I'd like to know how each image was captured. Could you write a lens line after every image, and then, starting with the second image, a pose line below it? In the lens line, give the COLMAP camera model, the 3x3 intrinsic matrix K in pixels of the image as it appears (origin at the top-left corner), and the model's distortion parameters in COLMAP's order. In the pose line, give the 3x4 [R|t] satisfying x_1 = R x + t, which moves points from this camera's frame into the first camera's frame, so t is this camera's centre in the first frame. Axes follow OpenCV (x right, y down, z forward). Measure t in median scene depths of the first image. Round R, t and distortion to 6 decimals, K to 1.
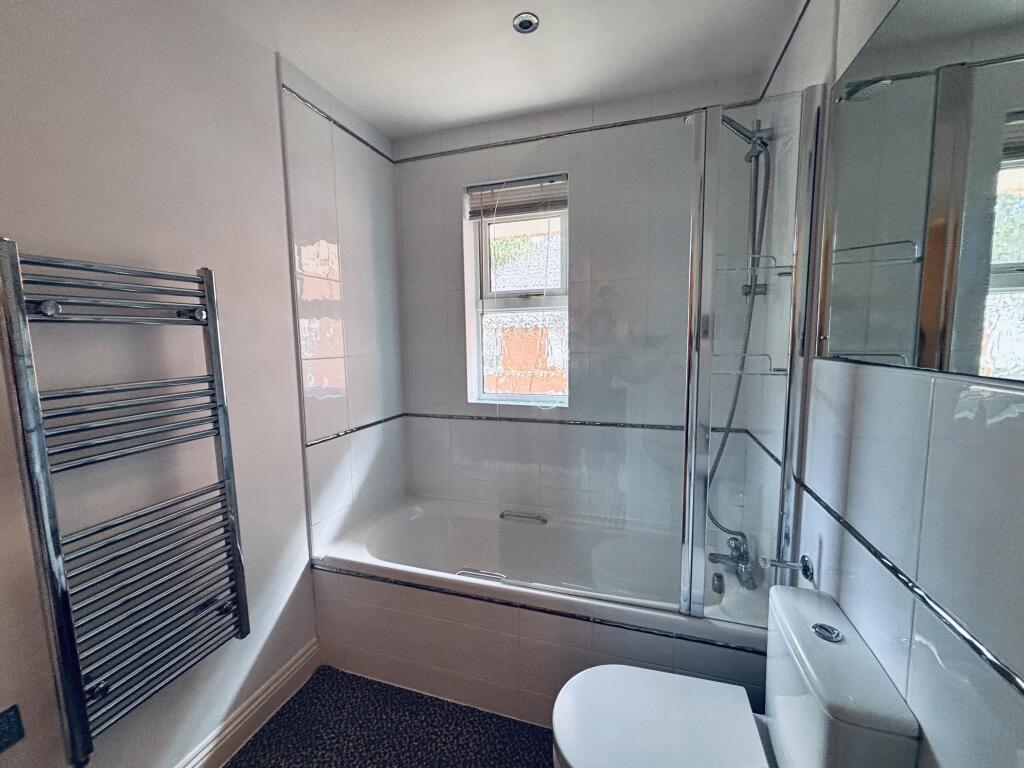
lens RADIAL K [[410.8, 0, 513.8], [0, 410.8, 381.8], [0, 0, 1]] dist [-0.004049, 0.000571]
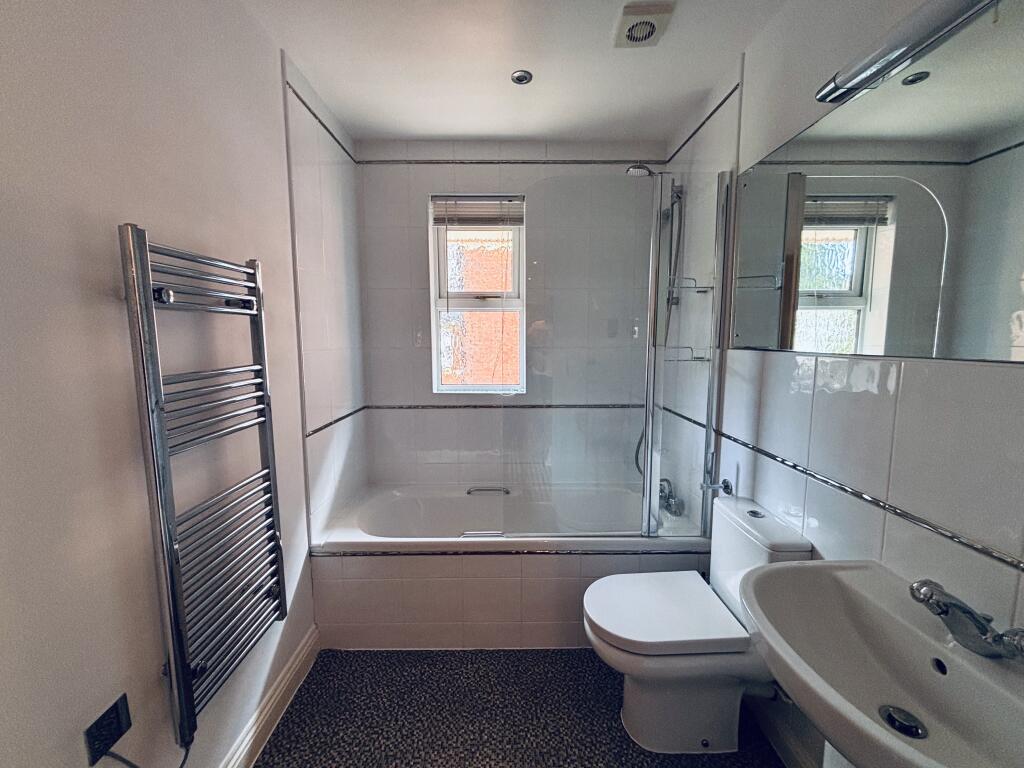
lens RADIAL K [[410.8, 0, 511.8], [0, 410.8, 381.2], [0, 0, 1]] dist [-0.004049, 0.000571]
pose [[0.949985, -0.020727, 0.311606, -0.306786], [0.020757, 0.999779, 0.003219, 0.024343], [-0.311604, 0.003410, 0.950206, -0.120669]]
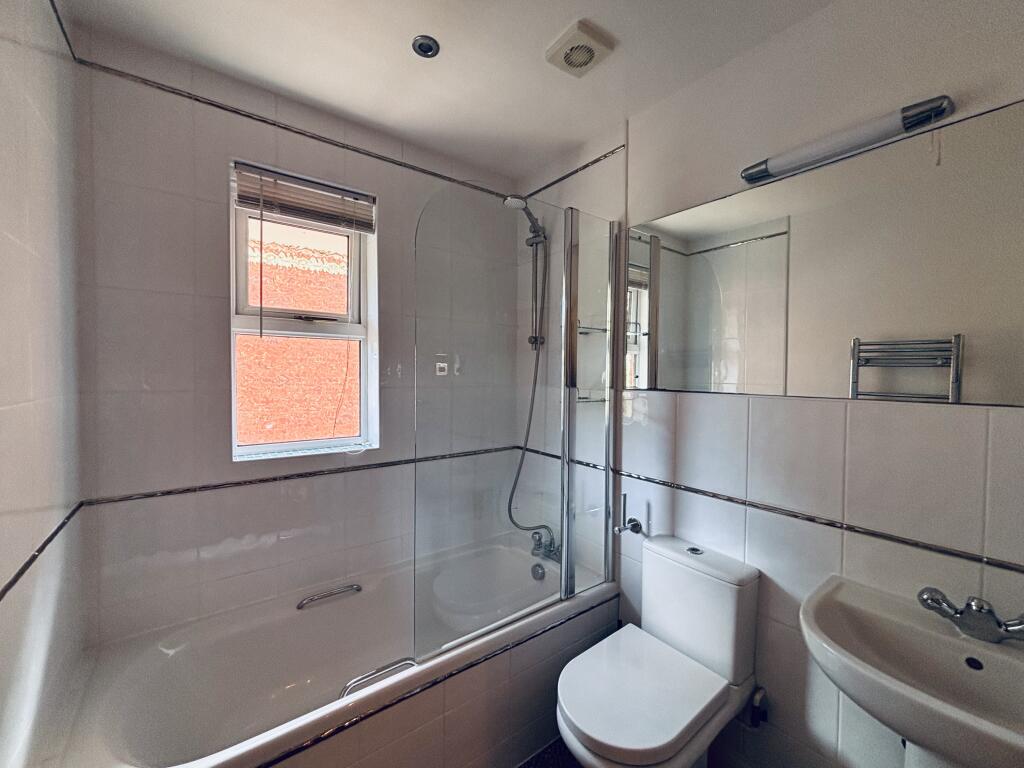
lens RADIAL K [[410.8, 0, 507.3], [0, 410.8, 382.8], [0, 0, 1]] dist [-0.004049, 0.000571]
pose [[0.586110, -0.000593, 0.810231, -0.487119], [0.066575, 0.996653, -0.047430, -0.023004], [-0.807492, 0.081740, 0.584188, 0.264905]]
